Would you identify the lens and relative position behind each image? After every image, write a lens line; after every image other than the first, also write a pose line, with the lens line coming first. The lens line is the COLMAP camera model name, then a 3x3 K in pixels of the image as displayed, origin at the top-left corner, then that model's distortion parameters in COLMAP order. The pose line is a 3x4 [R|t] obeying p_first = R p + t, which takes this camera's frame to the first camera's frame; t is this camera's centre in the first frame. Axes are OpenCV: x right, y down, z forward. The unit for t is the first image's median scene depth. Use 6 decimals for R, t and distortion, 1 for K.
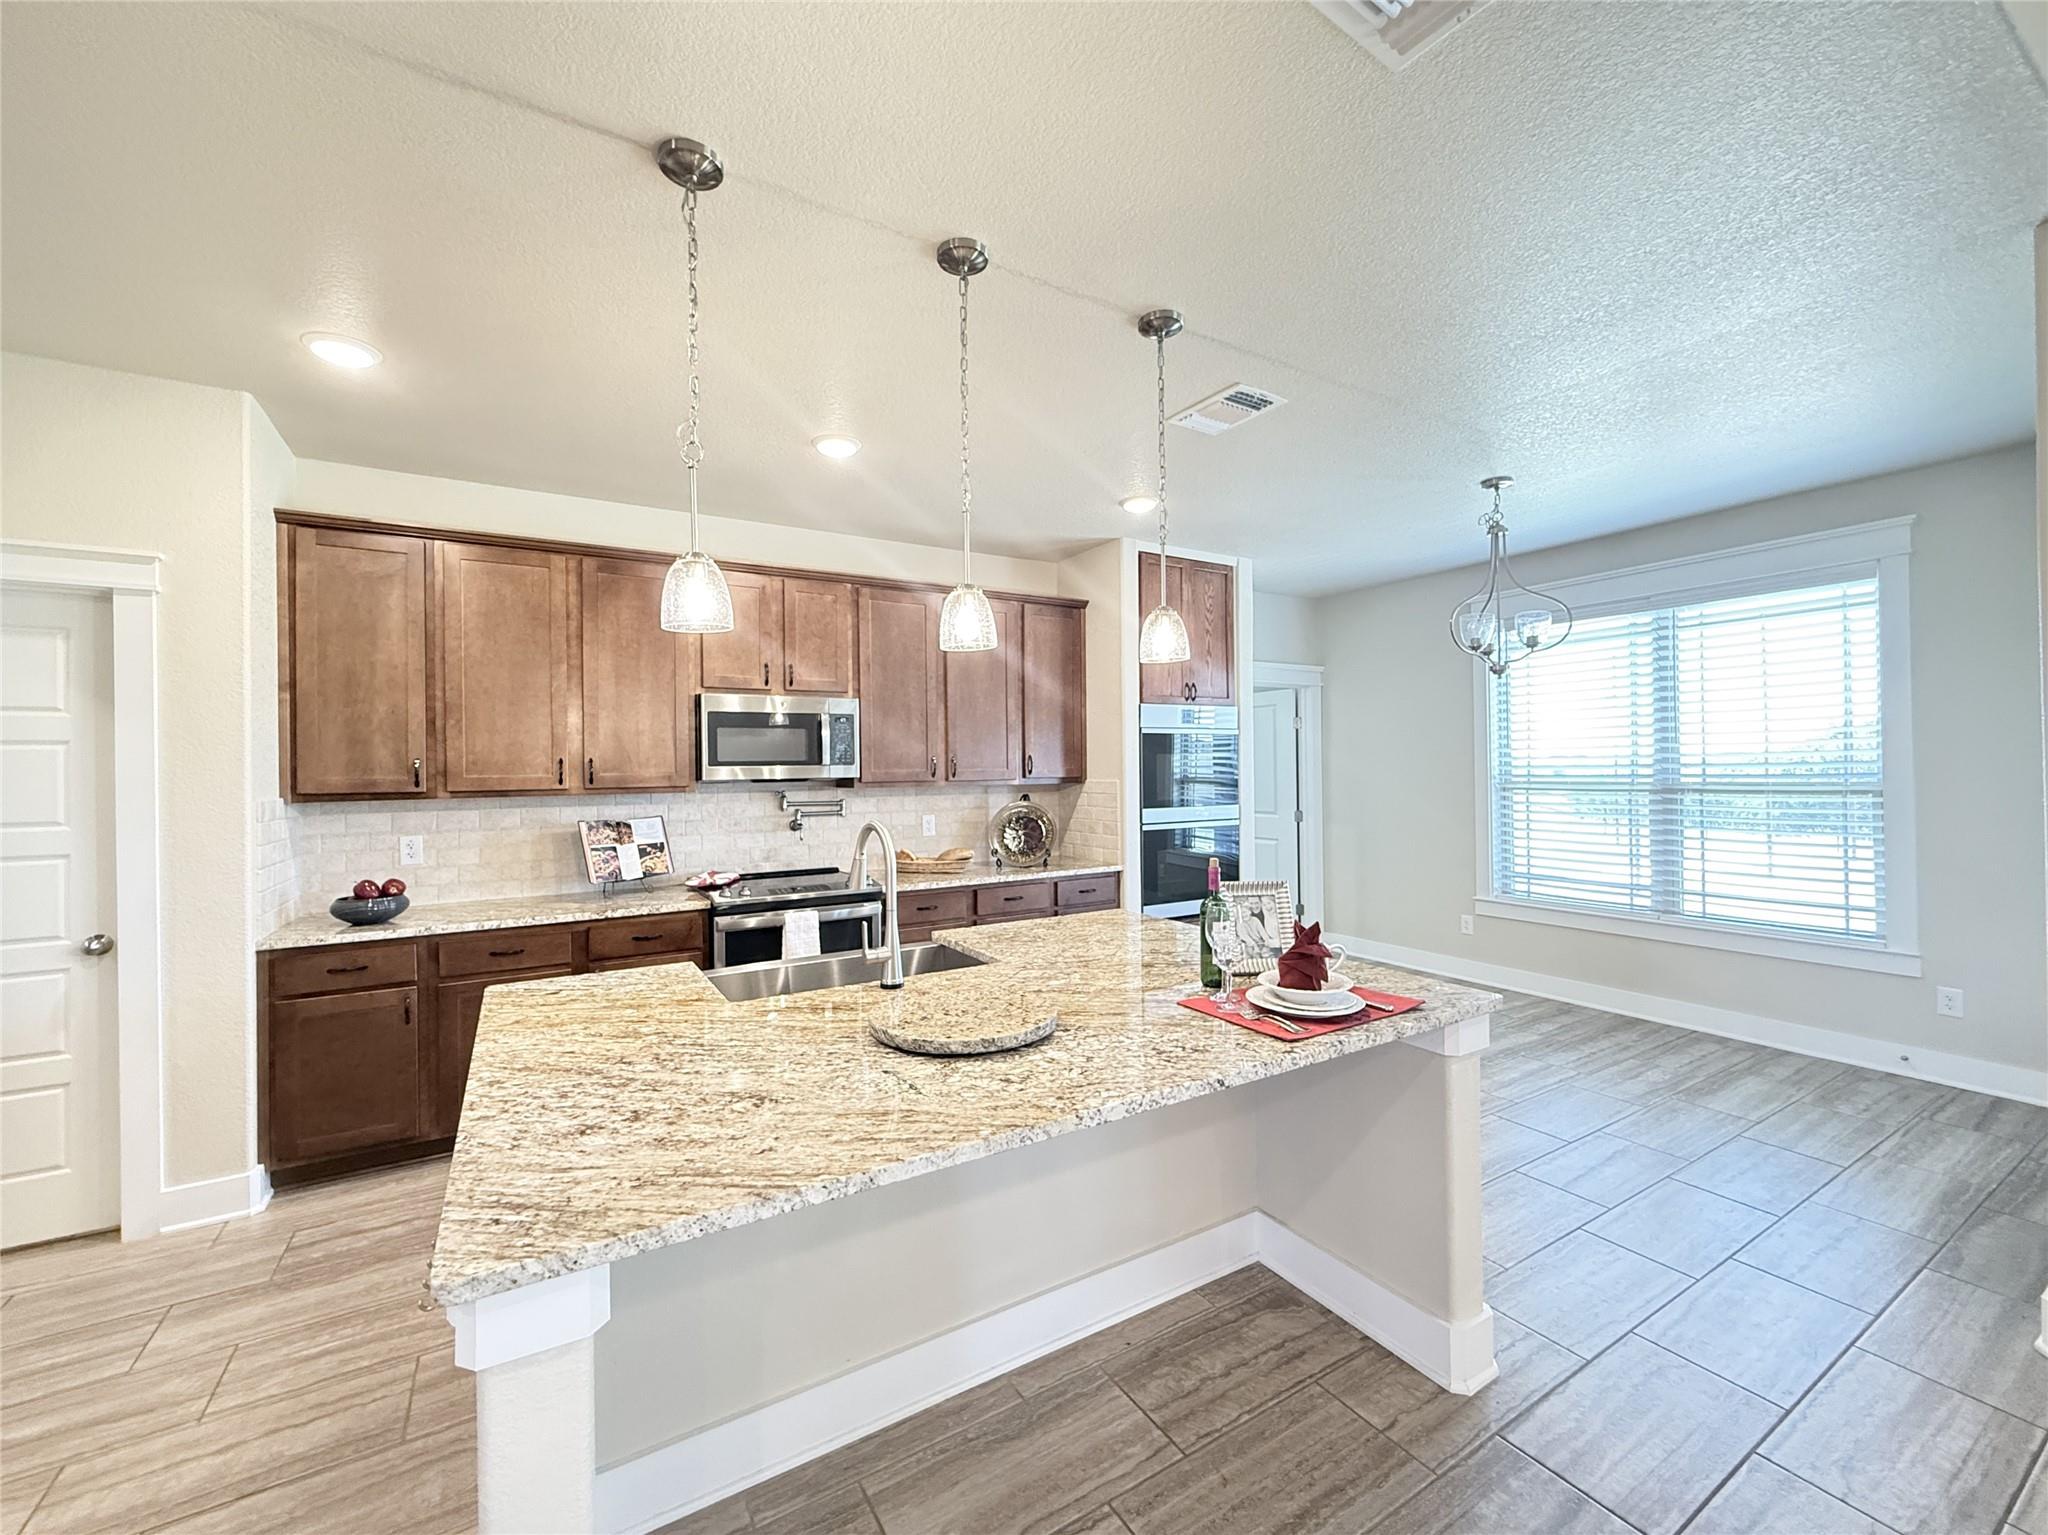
lens RADIAL K [[823.4, 0, 1014.7], [0, 823.4, 765.3], [0, 0, 1]] dist [-0.001785, -0.000143]
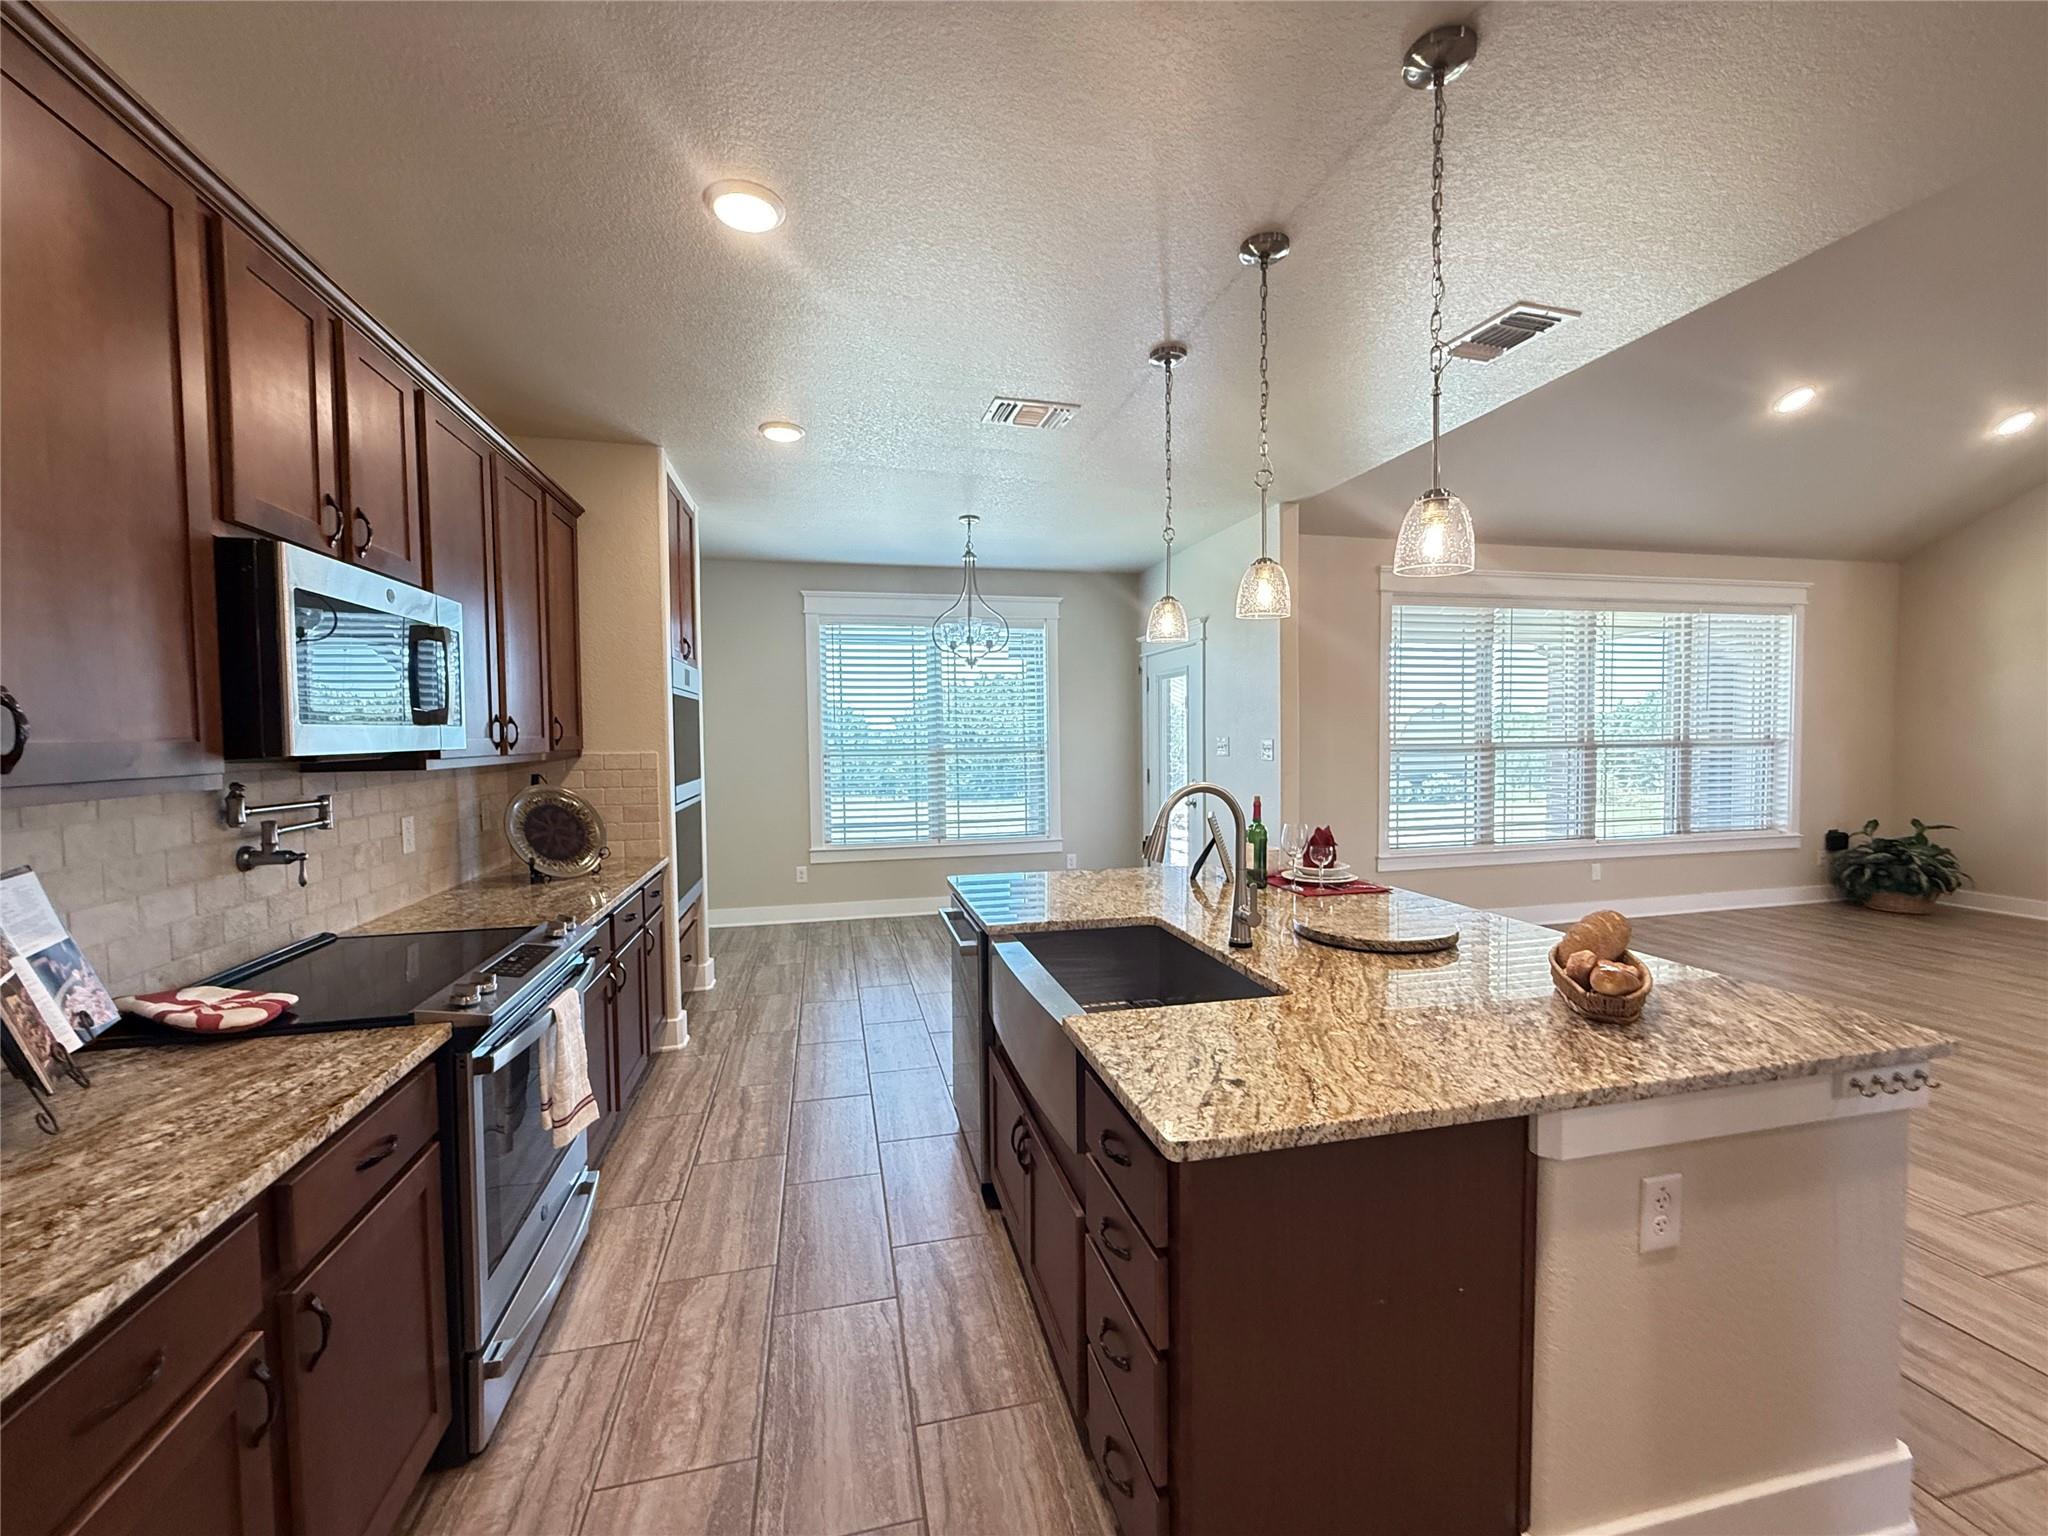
lens RADIAL K [[808.4, 0, 1012.0], [0, 808.4, 802.7], [0, 0, 1]] dist [0.000800, 0.000257]
pose [[0.307275, -0.071875, 0.948902, -1.314387], [0.000863, 0.997164, 0.075251, 0.022123], [-0.951620, -0.022304, 0.306466, 1.093310]]
